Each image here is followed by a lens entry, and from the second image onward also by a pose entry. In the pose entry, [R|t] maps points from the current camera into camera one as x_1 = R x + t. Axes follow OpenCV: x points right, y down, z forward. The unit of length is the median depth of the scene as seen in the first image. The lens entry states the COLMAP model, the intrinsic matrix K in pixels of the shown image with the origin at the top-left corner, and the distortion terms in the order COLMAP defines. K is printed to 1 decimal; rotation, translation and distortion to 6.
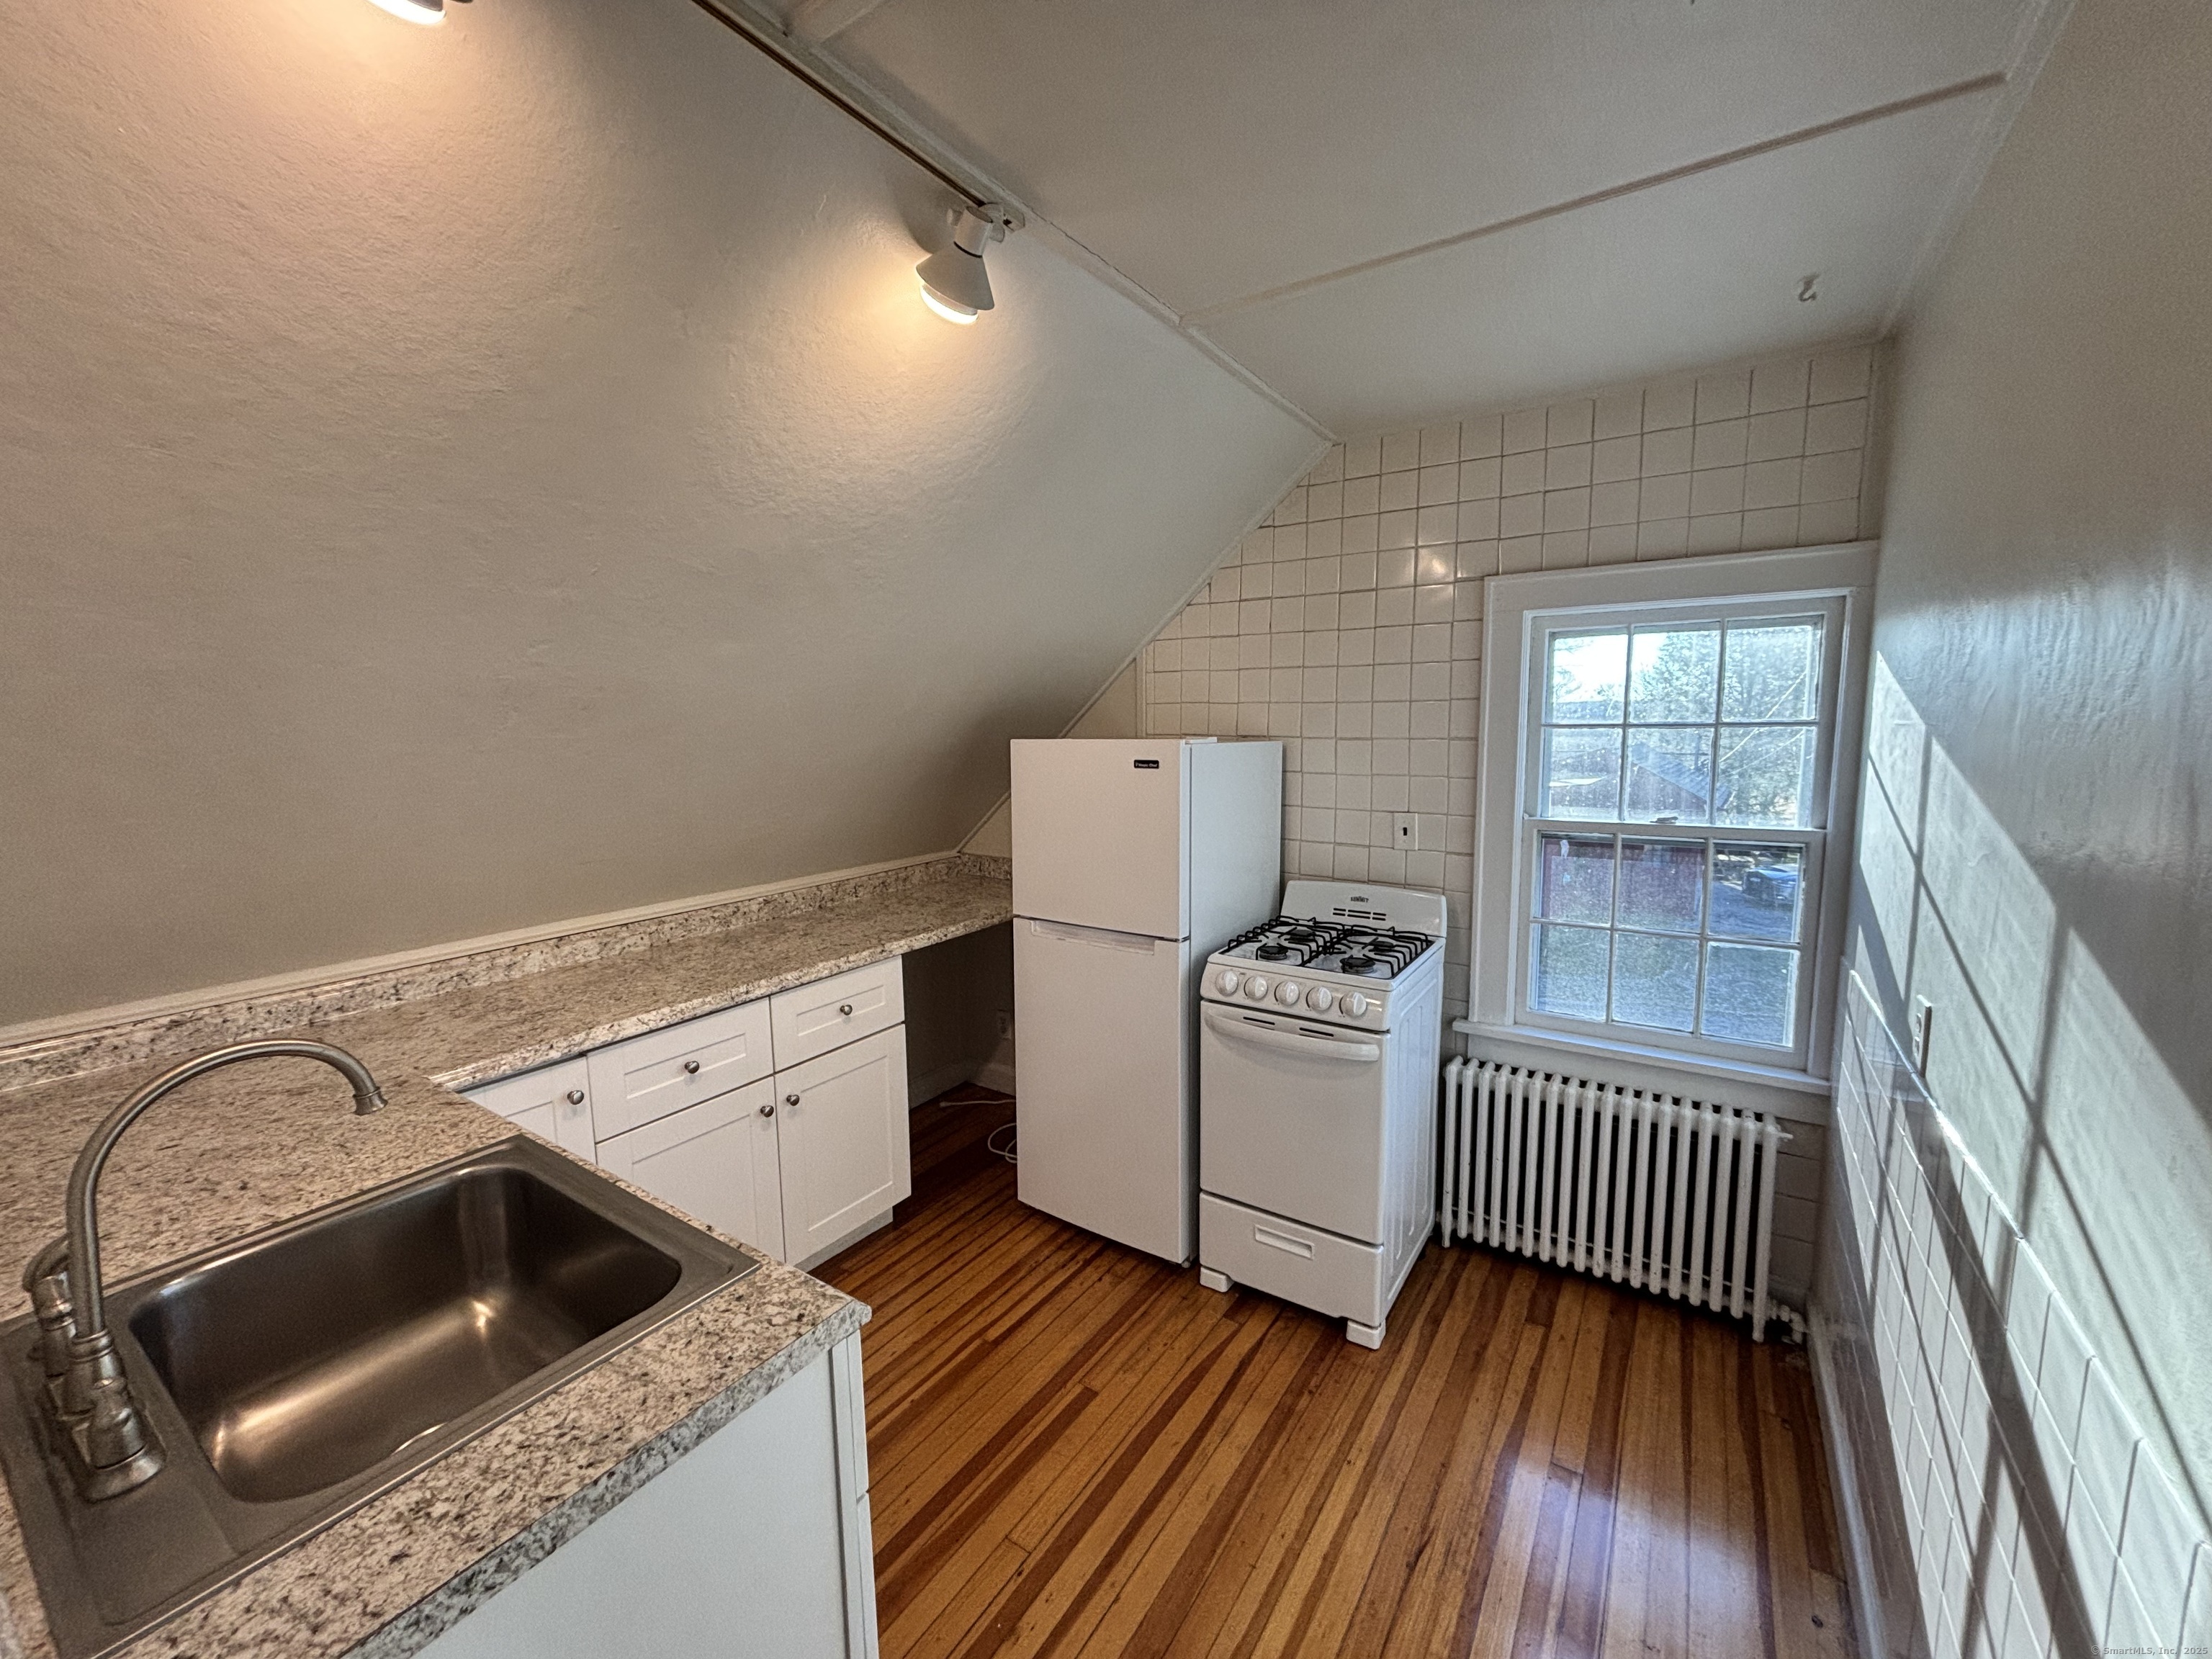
lens RADIAL K [[886.9, 0, 1099.4], [0, 886.9, 825.7], [0, 0, 1]] dist [0.010592, -0.005853]
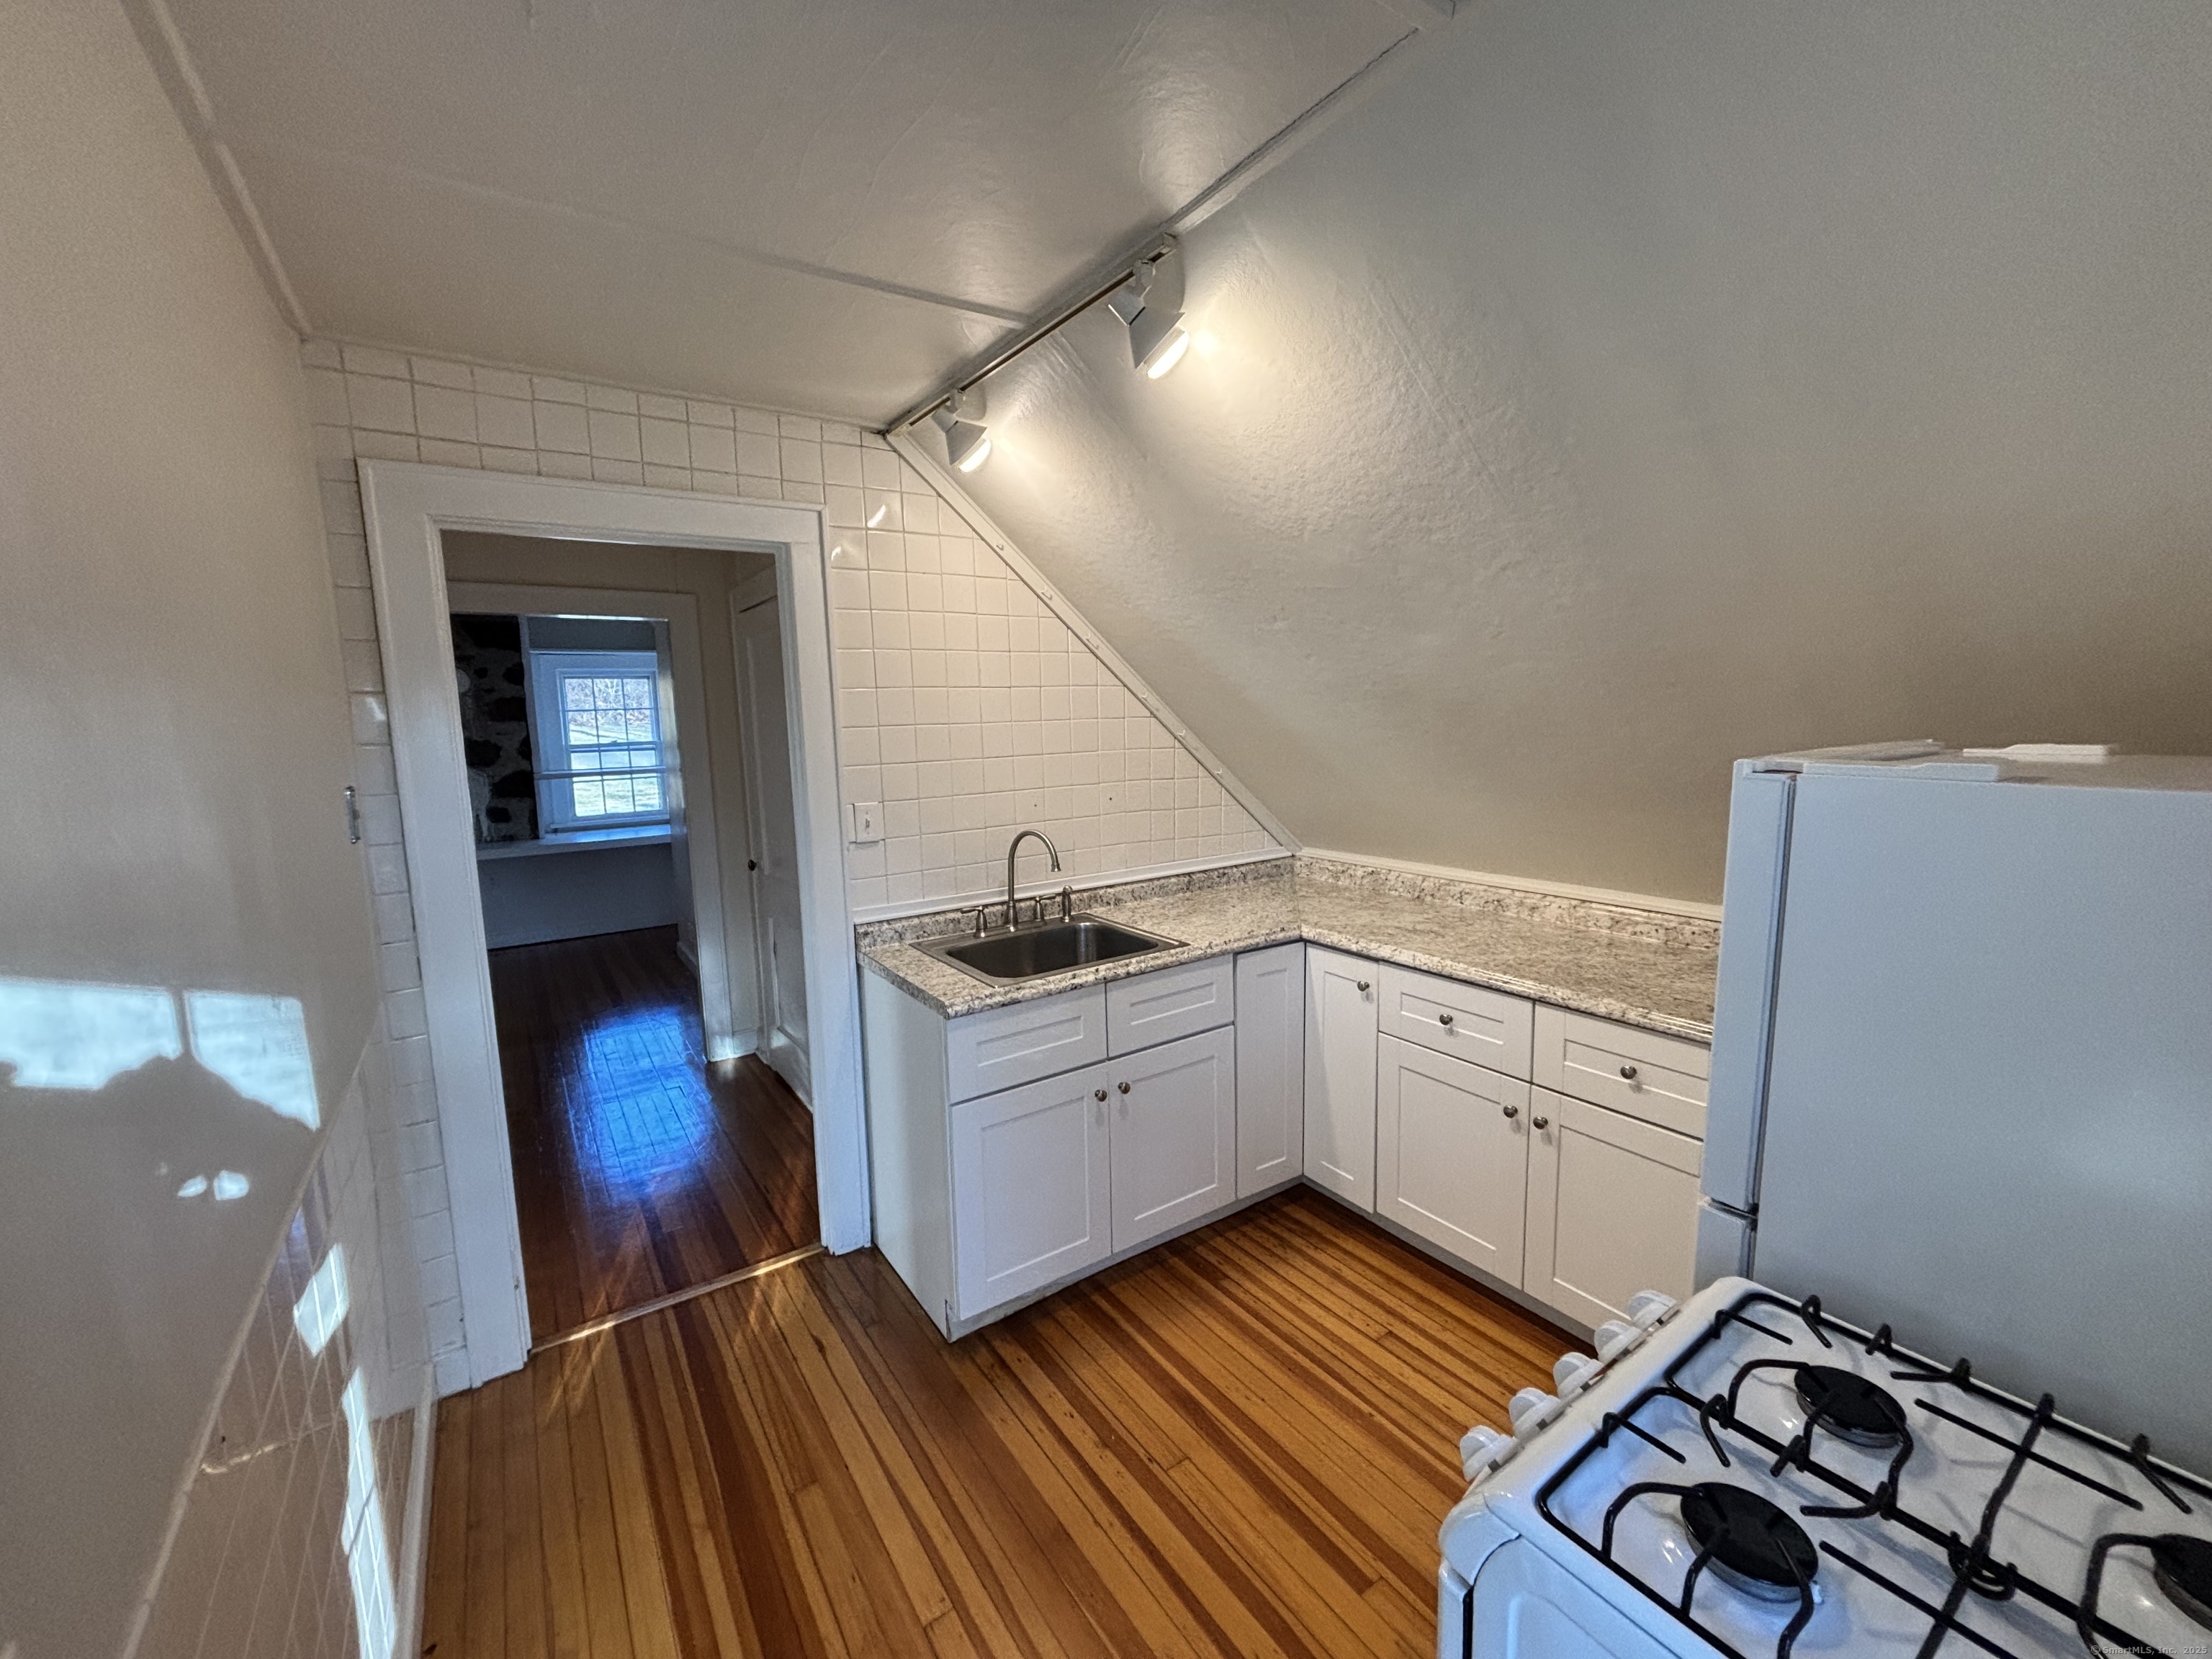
lens RADIAL K [[886.9, 0, 1099.4], [0, 886.9, 825.7], [0, 0, 1]] dist [0.010592, -0.005853]
pose [[-0.356934, 0.144246, -0.922925, 0.702491], [-0.086326, 0.978684, 0.186347, -0.137485], [0.930132, 0.146186, -0.336873, 0.965033]]
